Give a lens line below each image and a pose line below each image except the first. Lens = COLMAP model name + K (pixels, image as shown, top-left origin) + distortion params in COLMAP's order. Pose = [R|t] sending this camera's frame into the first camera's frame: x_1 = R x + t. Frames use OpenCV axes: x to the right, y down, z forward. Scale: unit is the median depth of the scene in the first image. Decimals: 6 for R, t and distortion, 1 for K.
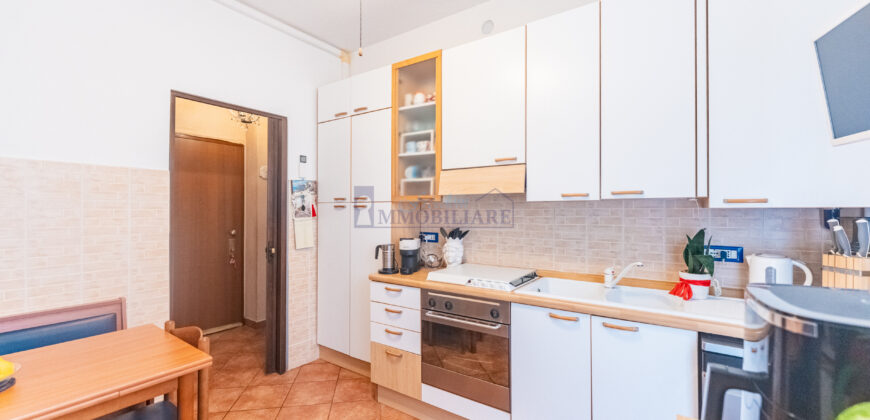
lens RADIAL K [[345.7, 0, 437.6], [0, 345.7, 218.0], [0, 0, 1]] dist [0.000023, -0.000233]
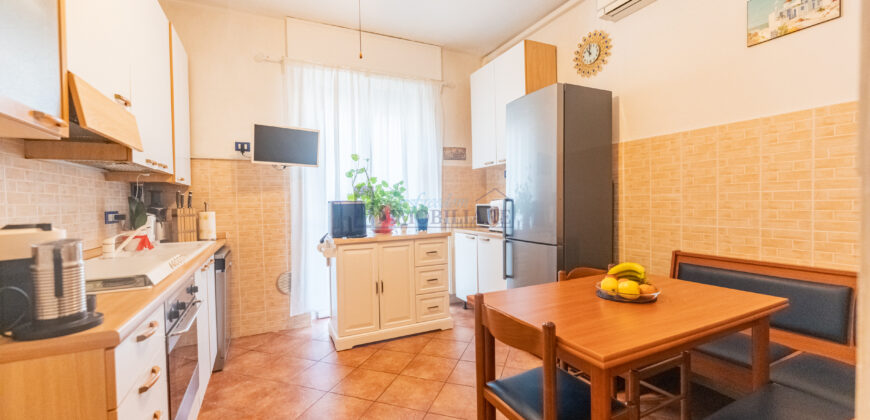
lens RADIAL K [[345.7, 0, 437.6], [0, 345.7, 218.0], [0, 0, 1]] dist [0.000023, -0.000233]
pose [[-0.875766, -0.005804, 0.482701, -0.609426], [0.026335, 0.997864, 0.059778, 0.043894], [-0.482017, 0.065064, -0.873743, 1.100036]]
